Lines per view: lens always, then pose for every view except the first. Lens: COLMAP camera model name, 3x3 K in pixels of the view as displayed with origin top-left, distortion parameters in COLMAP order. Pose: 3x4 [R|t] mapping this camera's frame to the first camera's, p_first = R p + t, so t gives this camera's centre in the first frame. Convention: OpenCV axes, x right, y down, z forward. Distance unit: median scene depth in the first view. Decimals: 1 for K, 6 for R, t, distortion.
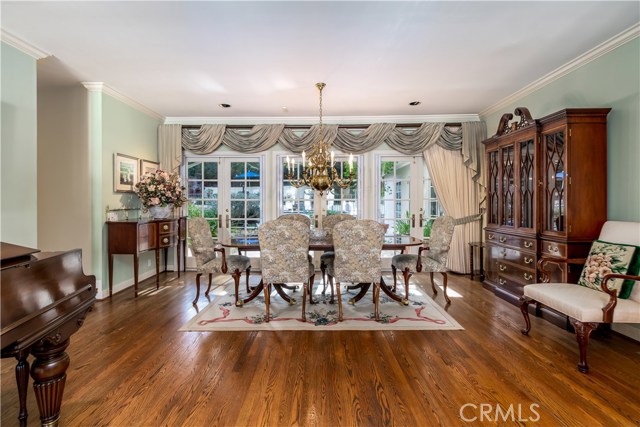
lens RADIAL K [[304.2, 0, 318.4], [0, 304.2, 209.4], [0, 0, 1]] dist [-0.000797, 0.000193]
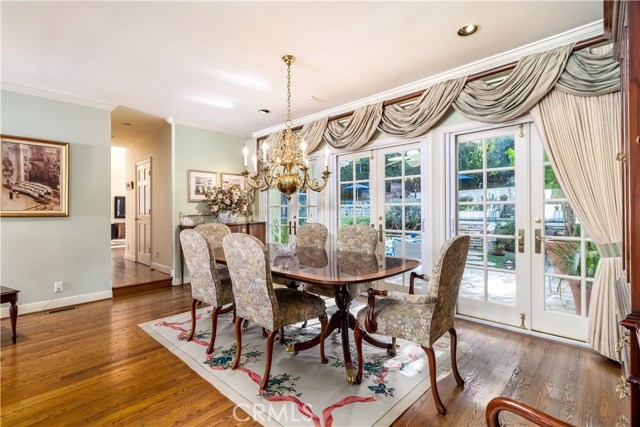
lens RADIAL K [[304.2, 0, 318.4], [0, 304.2, 209.4], [0, 0, 1]] dist [-0.000797, 0.000193]
pose [[0.728905, -0.006202, -0.684587, 0.583947], [-0.012633, 0.999667, -0.022507, -0.002493], [0.684498, 0.025053, 0.728584, 0.477765]]
